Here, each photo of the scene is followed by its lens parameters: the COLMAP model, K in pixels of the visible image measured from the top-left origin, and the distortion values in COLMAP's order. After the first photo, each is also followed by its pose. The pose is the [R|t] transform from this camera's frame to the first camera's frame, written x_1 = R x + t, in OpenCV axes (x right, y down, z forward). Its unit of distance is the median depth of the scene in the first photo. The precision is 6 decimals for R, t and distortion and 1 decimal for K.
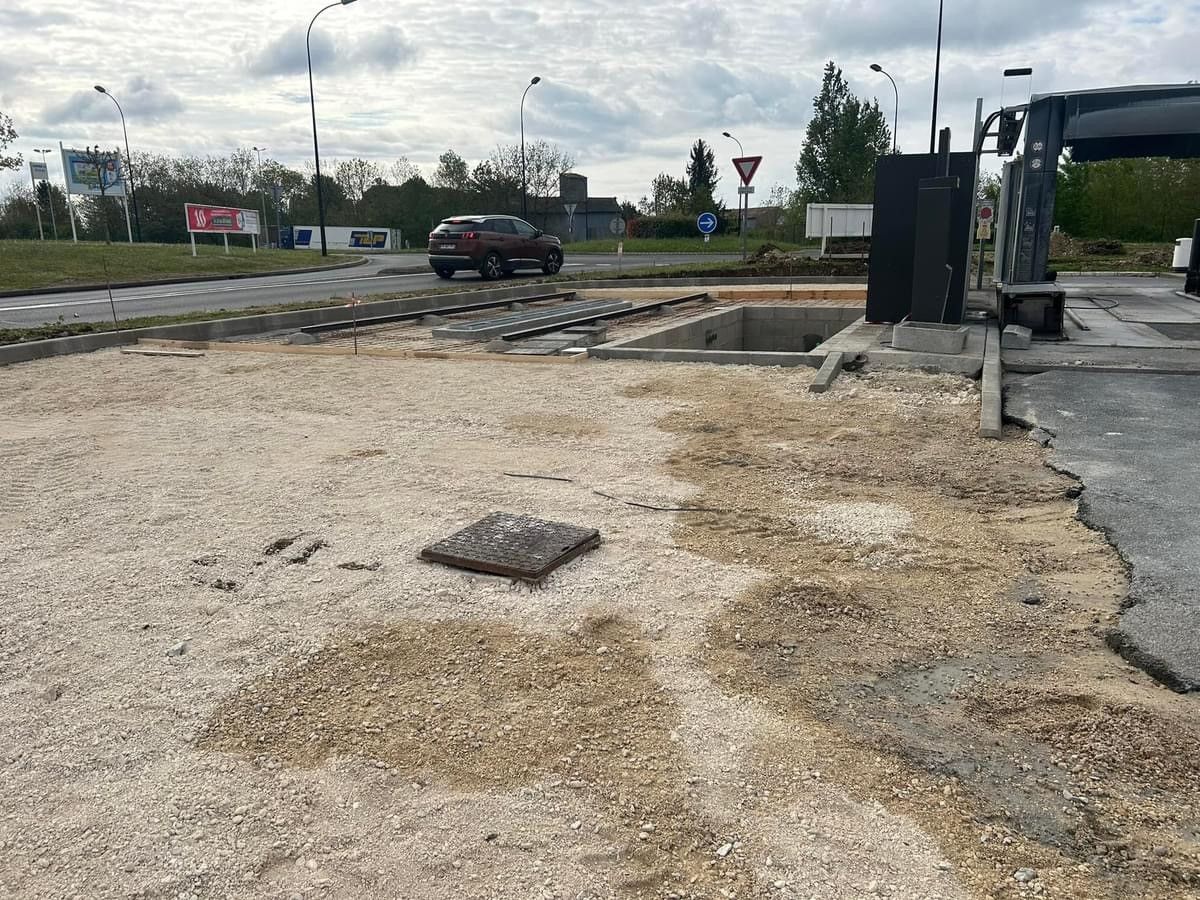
lens RADIAL K [[906.1, 0, 600.0], [0, 906.1, 450.0], [0, 0, 1]] dist [0.047161, -0.059697]
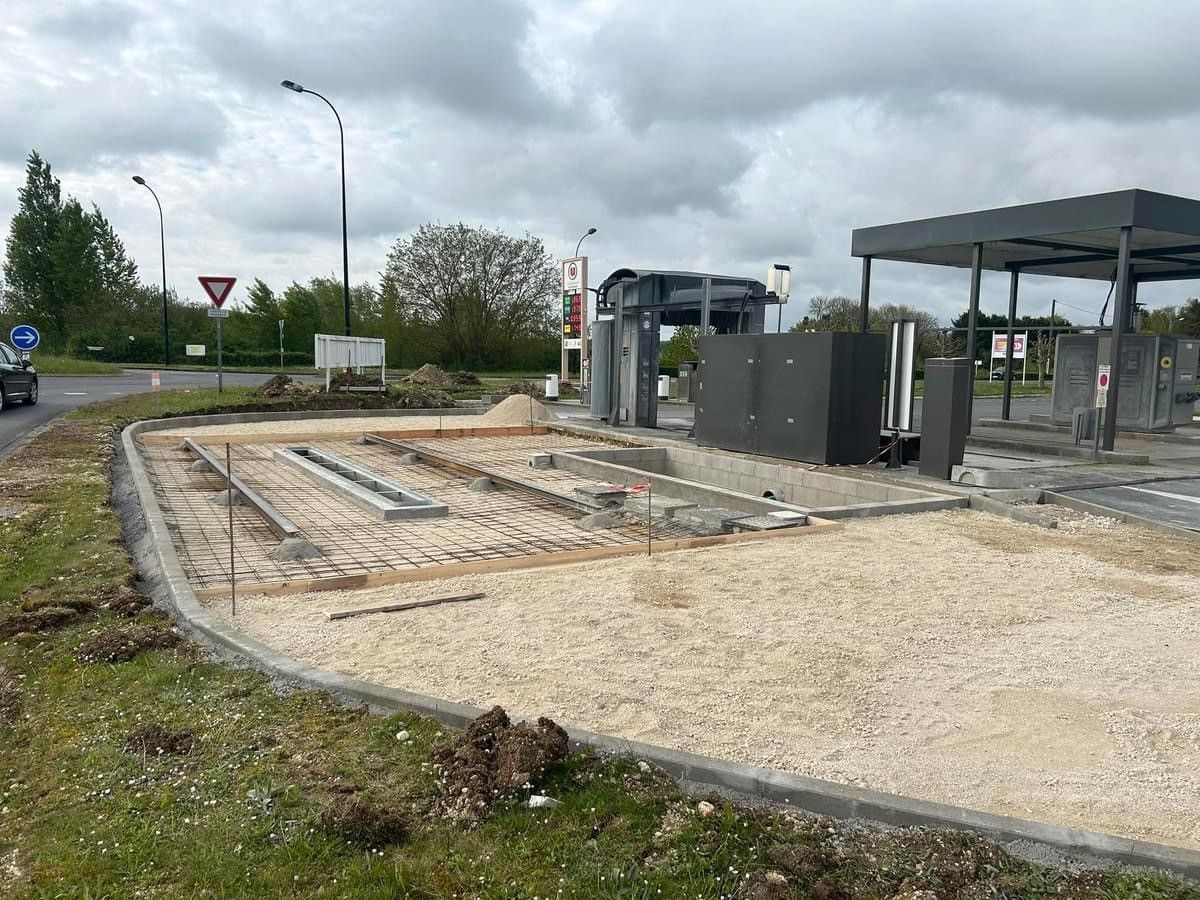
lens RADIAL K [[911.6, 0, 577.5], [0, 911.6, 453.0], [0, 0, 1]] dist [0.055315, 0.000123]
pose [[0.615396, -0.060732, 0.785875, -0.337570], [0.150339, 0.987768, -0.041393, -0.061112], [-0.773748, 0.143621, 0.616998, 0.195668]]
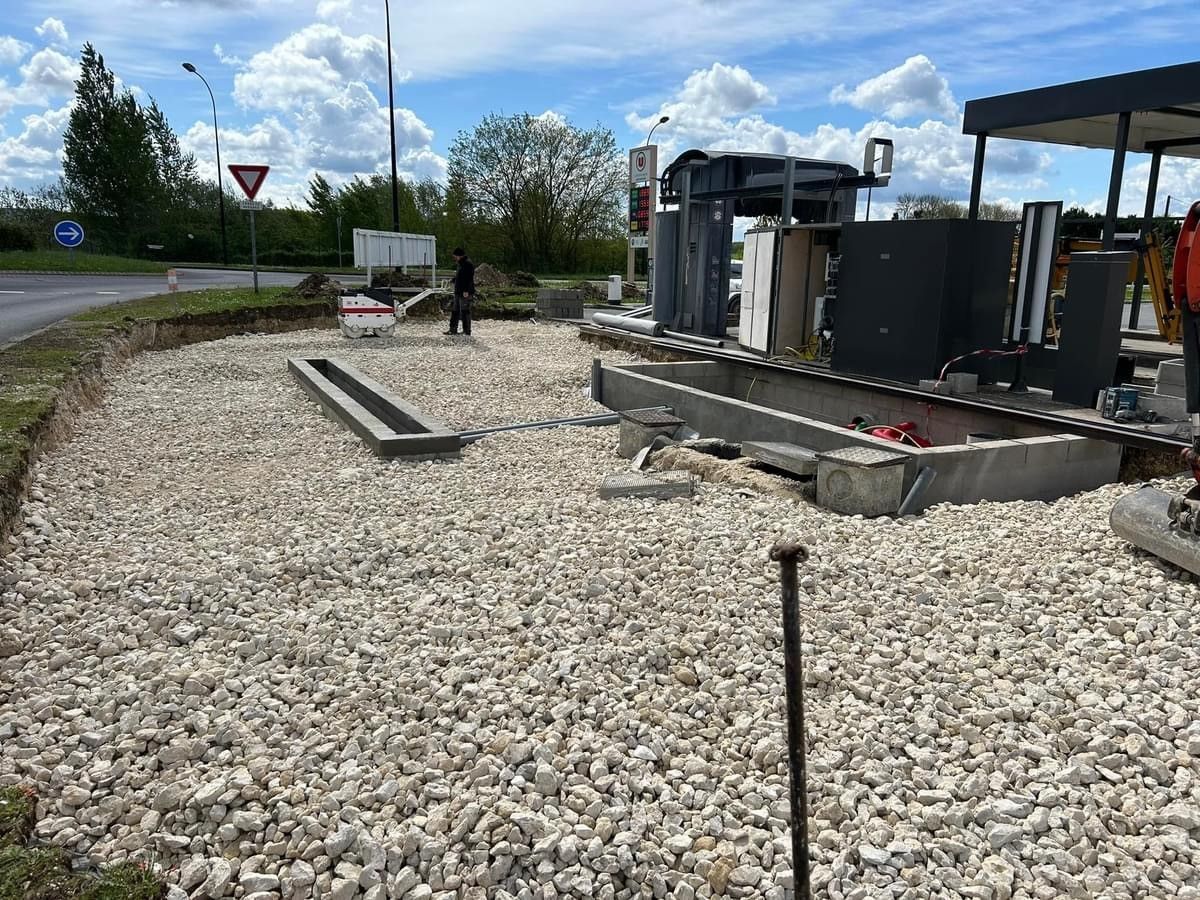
lens RADIAL K [[906.1, 0, 600.0], [0, 906.1, 450.0], [0, 0, 1]] dist [0.047161, -0.059697]
pose [[0.658170, -0.131402, 0.741313, -0.269157], [0.138729, 0.988957, 0.052129, -0.068098], [-0.739977, 0.068532, 0.669132, 0.236728]]
